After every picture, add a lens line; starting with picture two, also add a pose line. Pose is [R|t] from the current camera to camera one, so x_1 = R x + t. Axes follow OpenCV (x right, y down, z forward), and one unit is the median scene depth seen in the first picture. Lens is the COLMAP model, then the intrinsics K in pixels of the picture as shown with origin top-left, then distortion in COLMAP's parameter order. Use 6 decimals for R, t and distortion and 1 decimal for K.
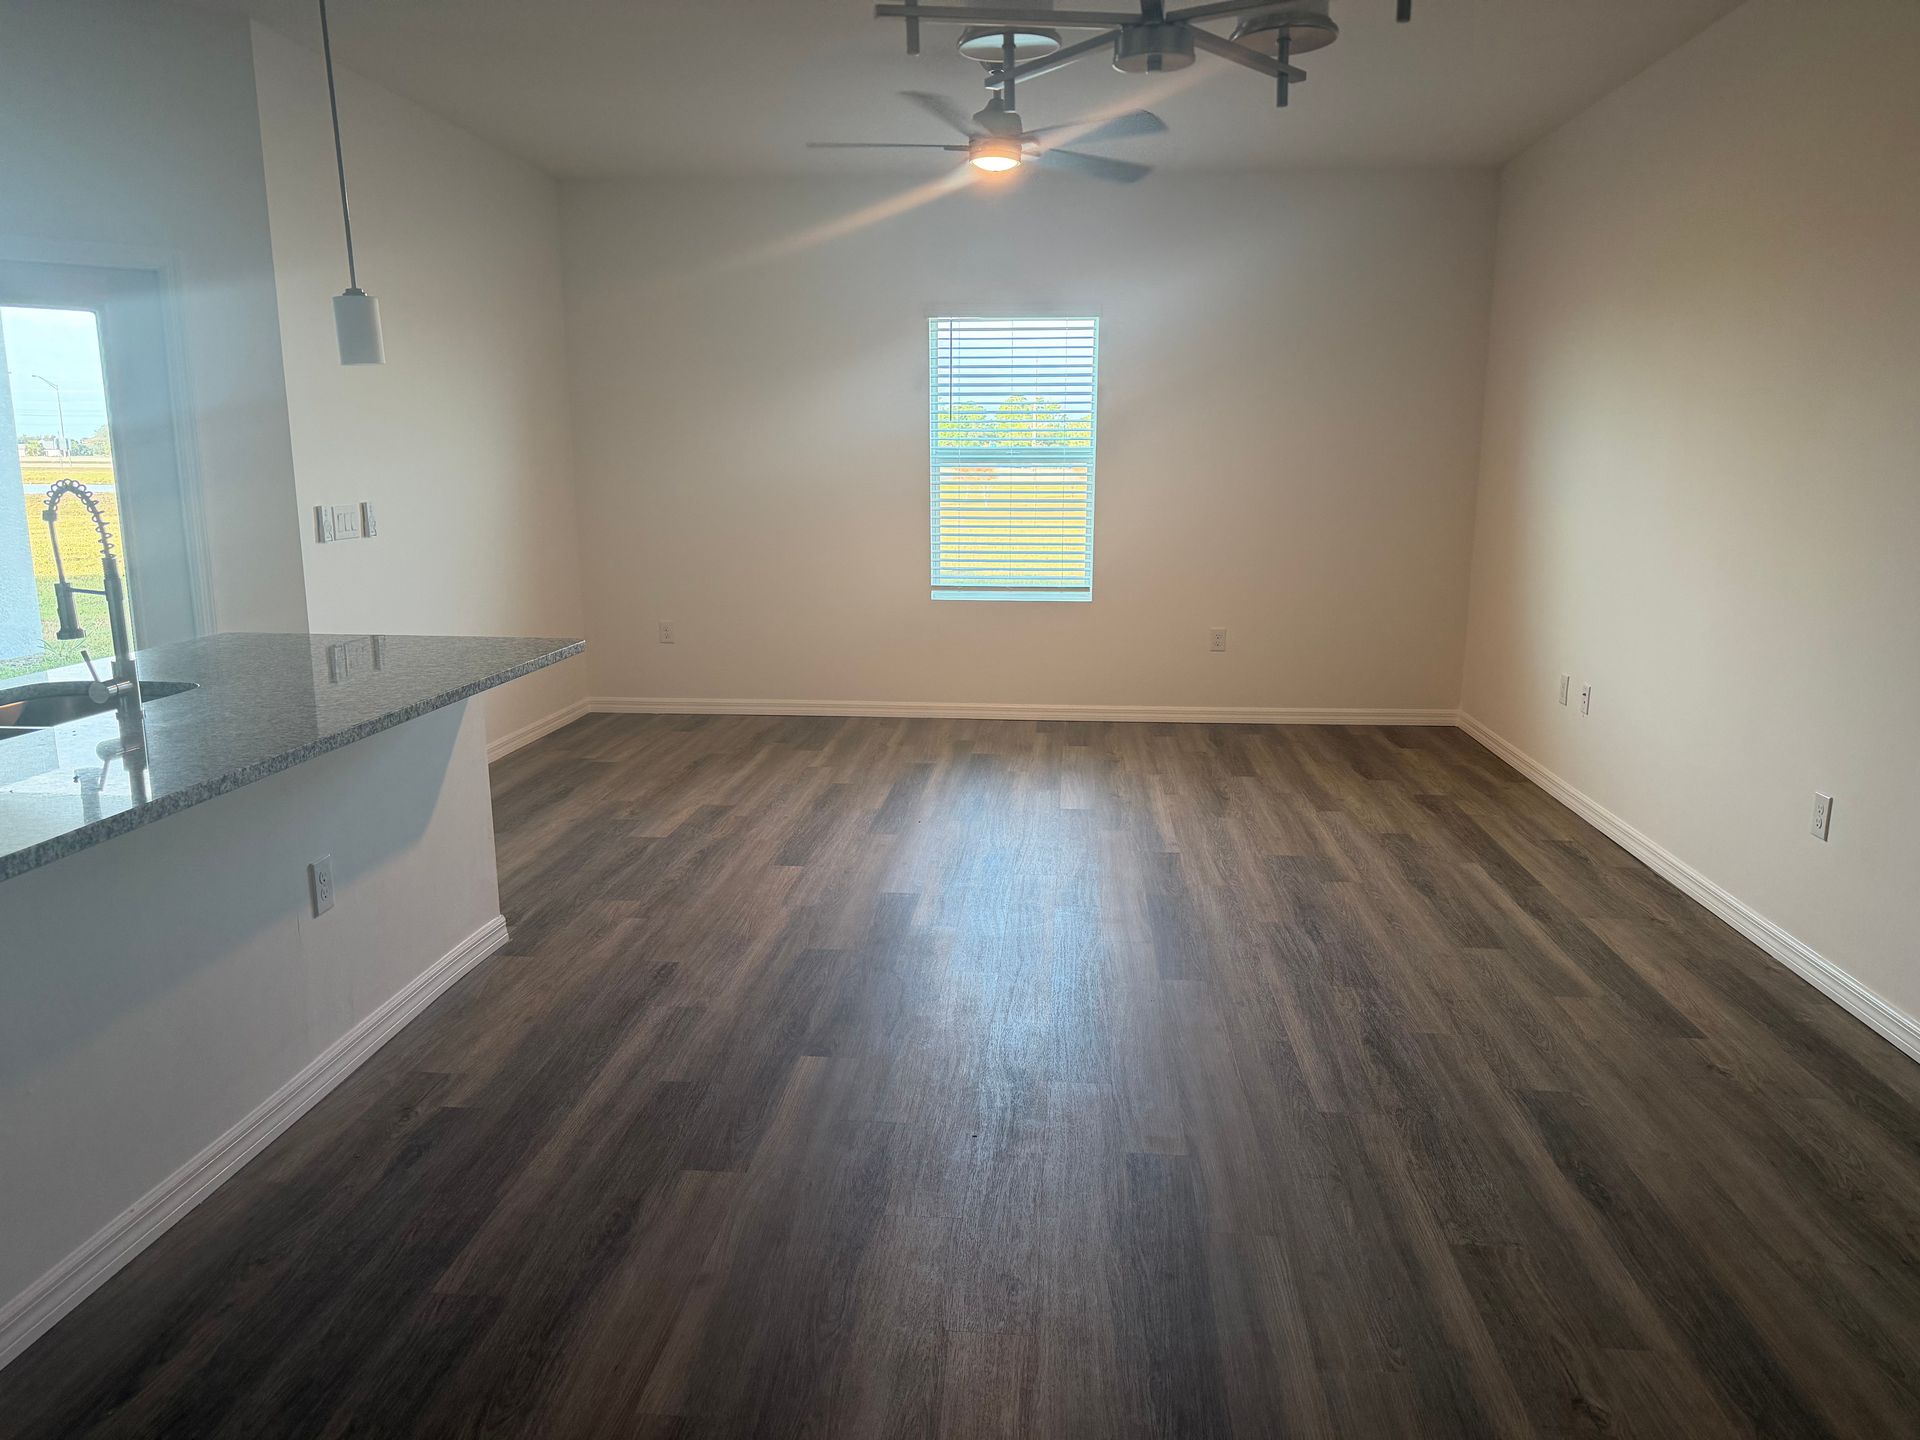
lens RADIAL K [[1331.1, 0, 960.0], [0, 1331.1, 720.0], [0, 0, 1]] dist [0.071072, -0.088851]
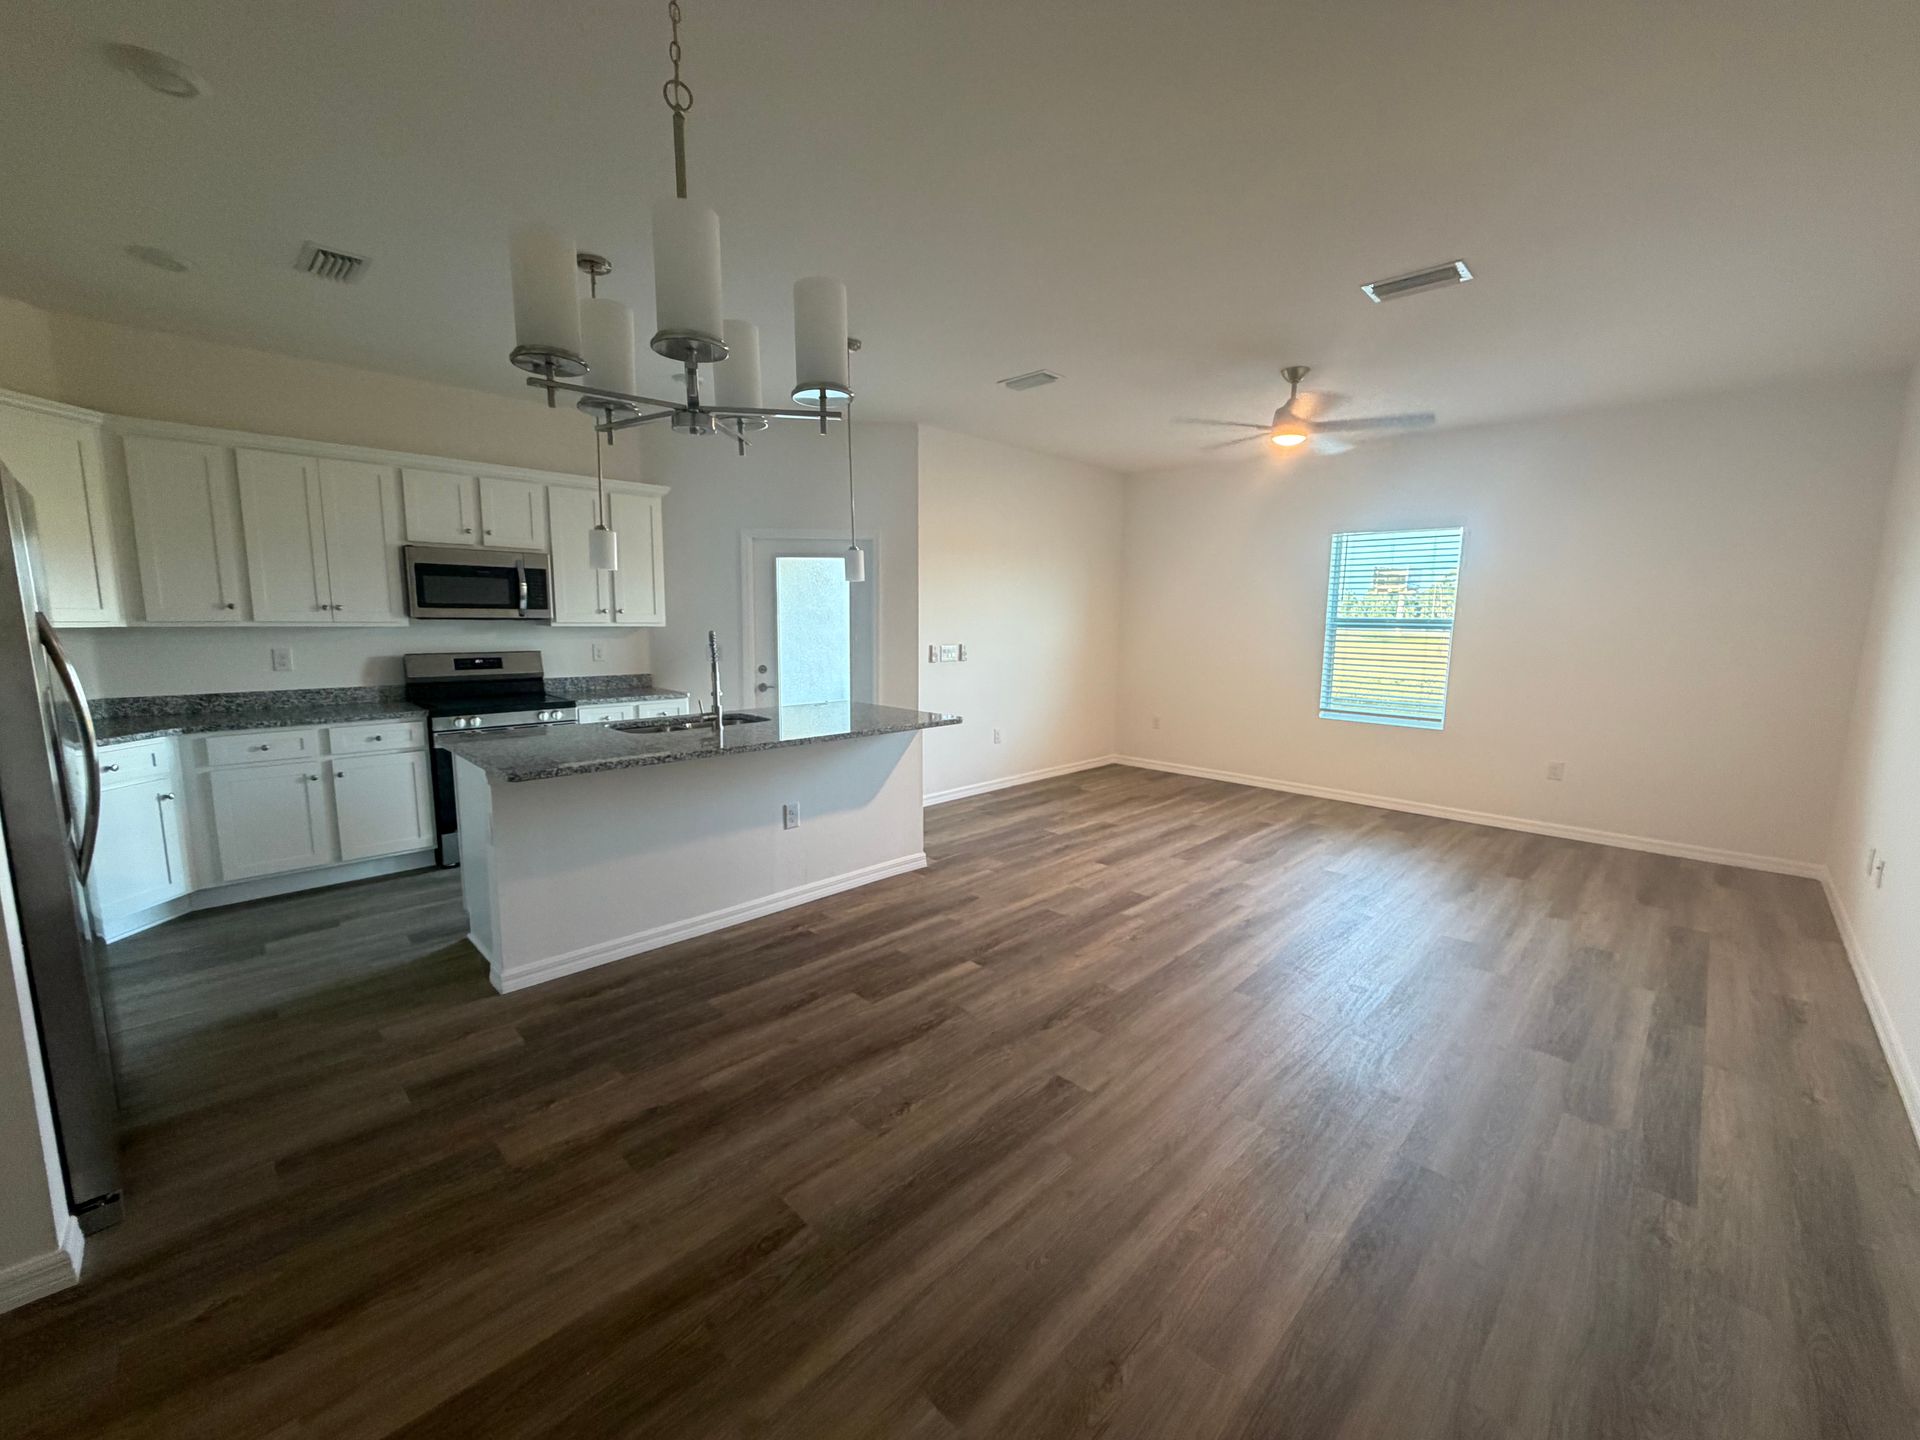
lens RADIAL K [[764.5, 0, 960.0], [0, 764.5, 720.0], [0, 0, 1]] dist [-0.000150, -0.000241]
pose [[0.767469, 0.094758, -0.634045, 0.322408], [-0.133505, 0.990956, -0.013501, -0.033053], [0.627031, 0.095010, 0.773179, 0.119265]]
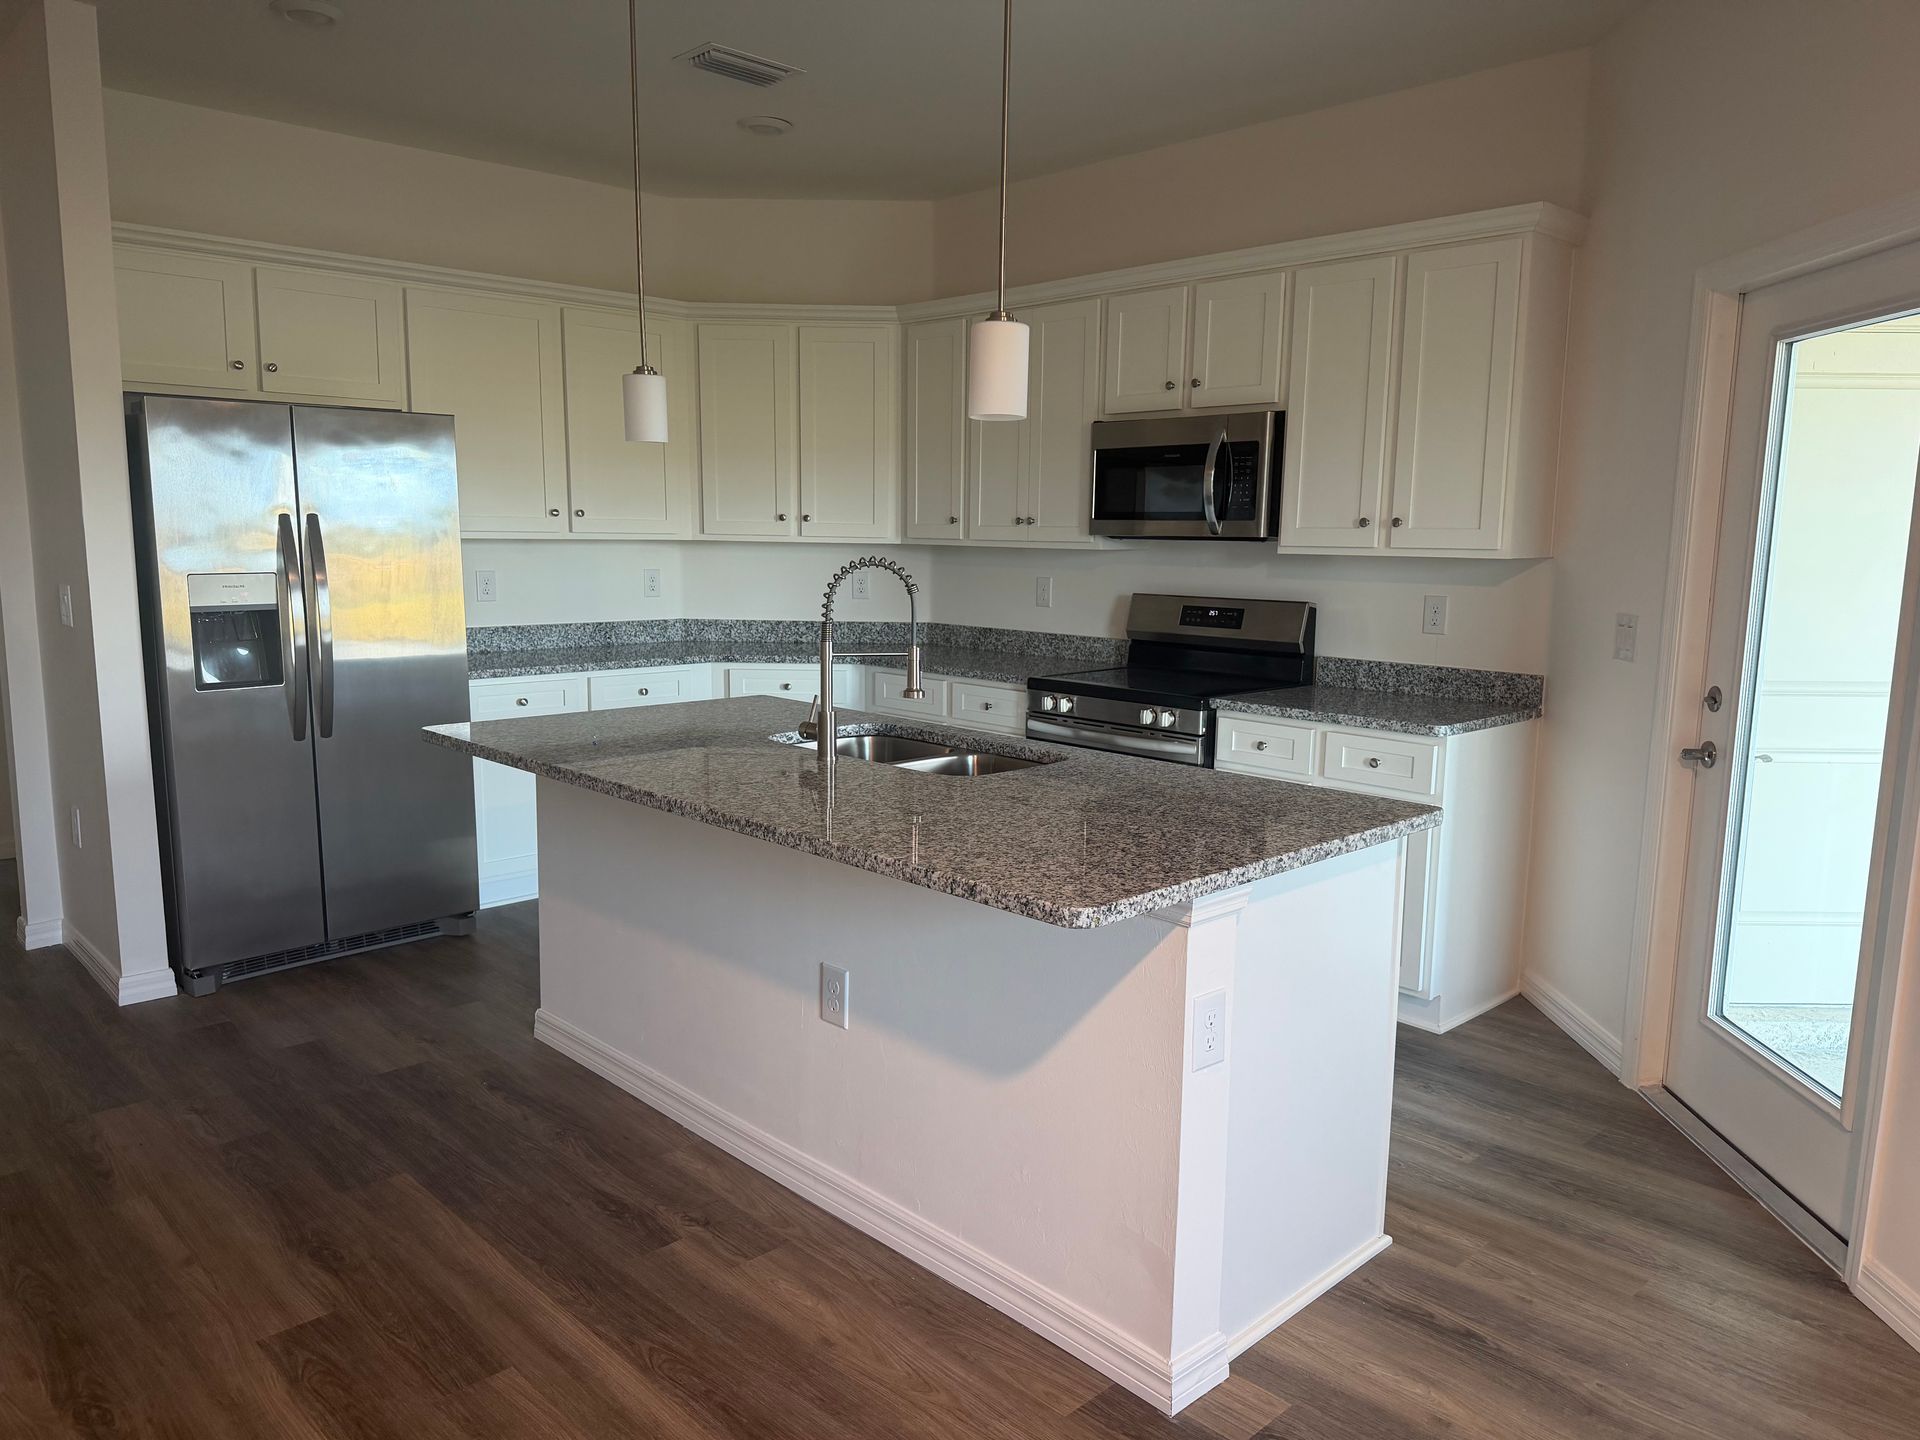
lens RADIAL K [[1331.1, 0, 960.0], [0, 1331.1, 720.0], [0, 0, 1]] dist [0.071072, -0.088851]
pose [[-0.660750, 0.097720, -0.744218, 0.083928], [-0.157841, 0.951231, 0.265041, -0.196898], [0.733823, 0.292594, -0.613101, 0.982288]]
